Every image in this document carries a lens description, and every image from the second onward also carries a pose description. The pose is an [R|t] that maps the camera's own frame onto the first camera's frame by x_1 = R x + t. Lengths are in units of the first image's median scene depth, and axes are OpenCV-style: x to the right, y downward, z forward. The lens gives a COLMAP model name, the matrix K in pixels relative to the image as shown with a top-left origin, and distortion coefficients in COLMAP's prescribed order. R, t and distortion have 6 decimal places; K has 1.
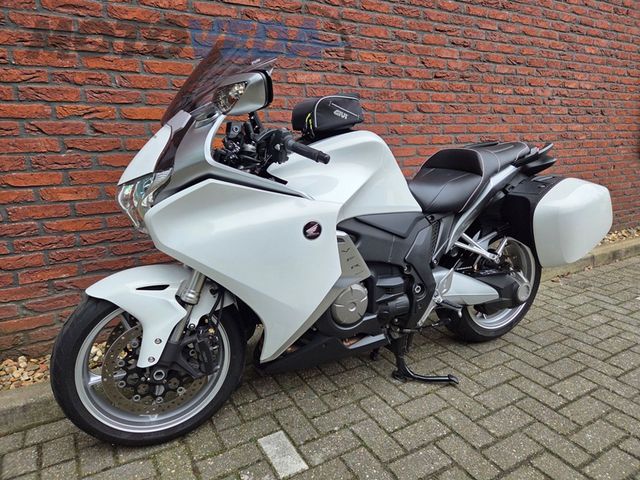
lens RADIAL K [[425.8, 0, 323.0], [0, 425.8, 233.8], [0, 0, 1]] dist [0.075472, -0.058276]
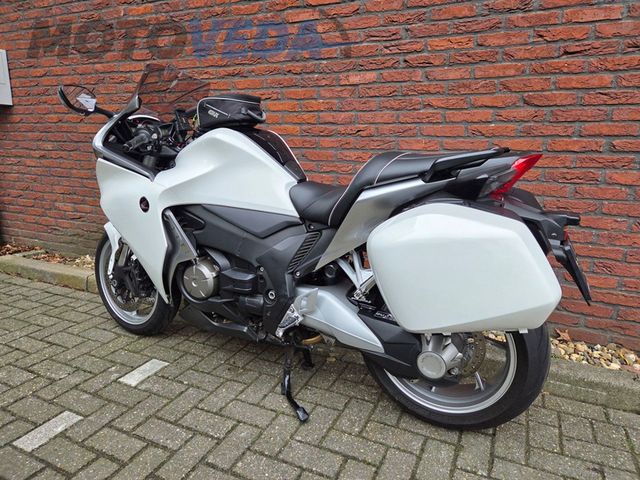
lens RADIAL K [[425.8, 0, 323.0], [0, 425.8, 233.8], [0, 0, 1]] dist [0.075472, -0.058276]
pose [[0.576814, 0.186817, -0.795226, 0.800526], [-0.200812, 0.976053, 0.083639, -0.083604], [0.791808, 0.111446, 0.600516, 0.397343]]
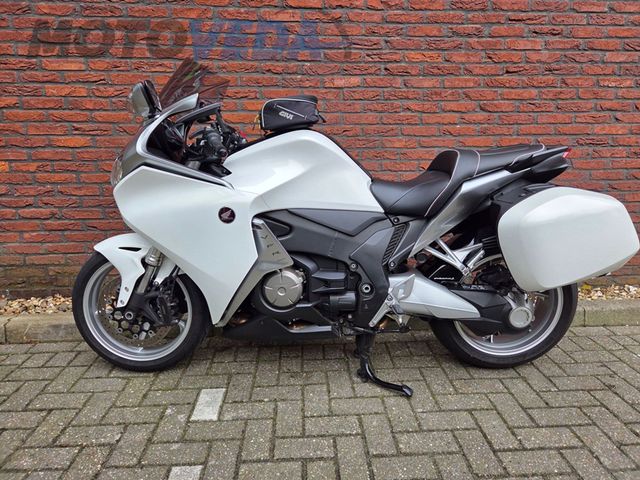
lens RADIAL K [[426.0, 0, 326.7], [0, 426.0, 233.2], [0, 0, 1]] dist [0.076322, -0.059592]
pose [[0.894712, 0.101500, -0.434958, 0.439819], [-0.106497, 0.994229, 0.012942, -0.002136], [0.433762, 0.034742, 0.900358, 0.043825]]
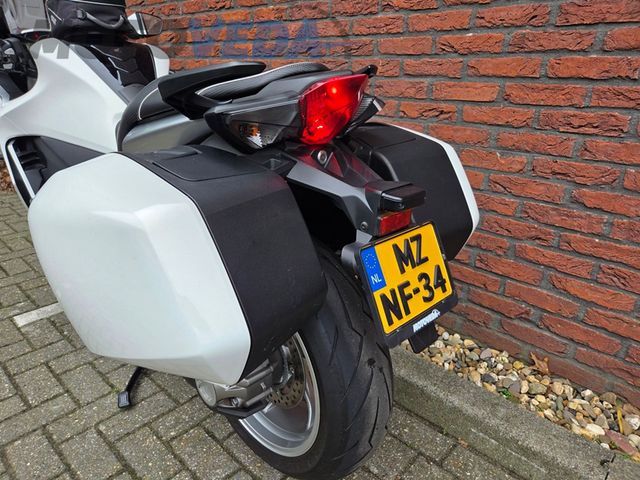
lens RADIAL K [[429.1, 0, 316.2], [0, 429.1, 241.3], [0, 0, 1]] dist [0.070289, -0.059925]
pose [[0.286438, 0.359232, -0.888204, 0.802339], [-0.238474, 0.924604, 0.297048, -0.173356], [0.927946, 0.126728, 0.350509, 0.850589]]
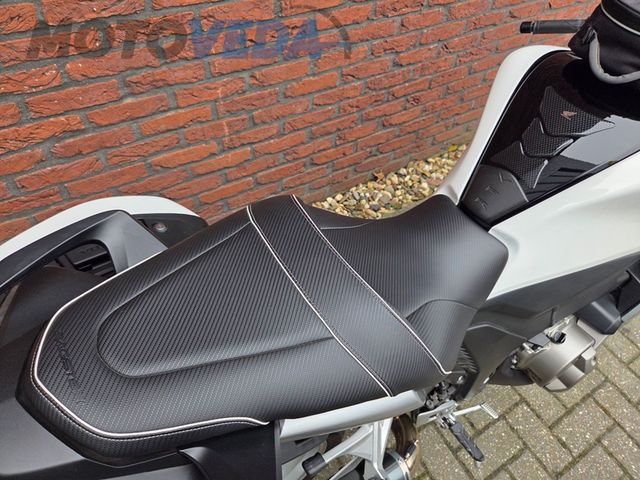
lens RADIAL K [[425.8, 0, 323.0], [0, 425.8, 233.8], [0, 0, 1]] dist [0.075472, -0.058276]
pose [[0.997208, 0.025228, 0.070282, 0.209783], [-0.061771, 0.807527, 0.586587, -0.324610], [-0.041956, -0.589291, 0.806831, 0.592103]]
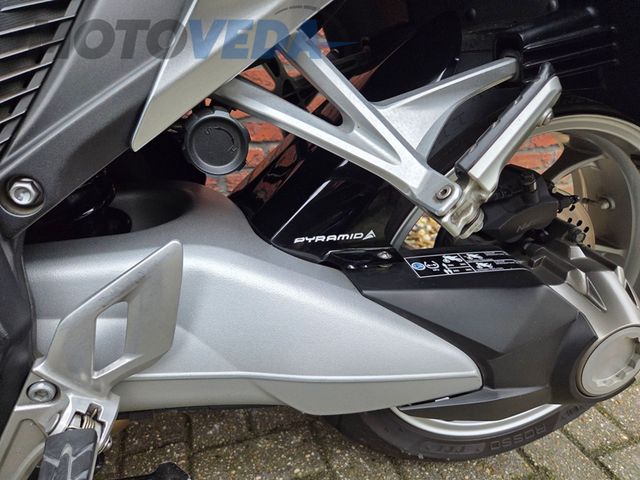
lens RADIAL K [[425.8, 0, 323.0], [0, 425.8, 233.8], [0, 0, 1]] dist [0.075472, -0.058276]
pose [[0.979498, 0.102715, -0.173300, 0.320061], [-0.071973, 0.981902, 0.175182, 0.036122], [0.188157, -0.159118, 0.969164, 0.698947]]
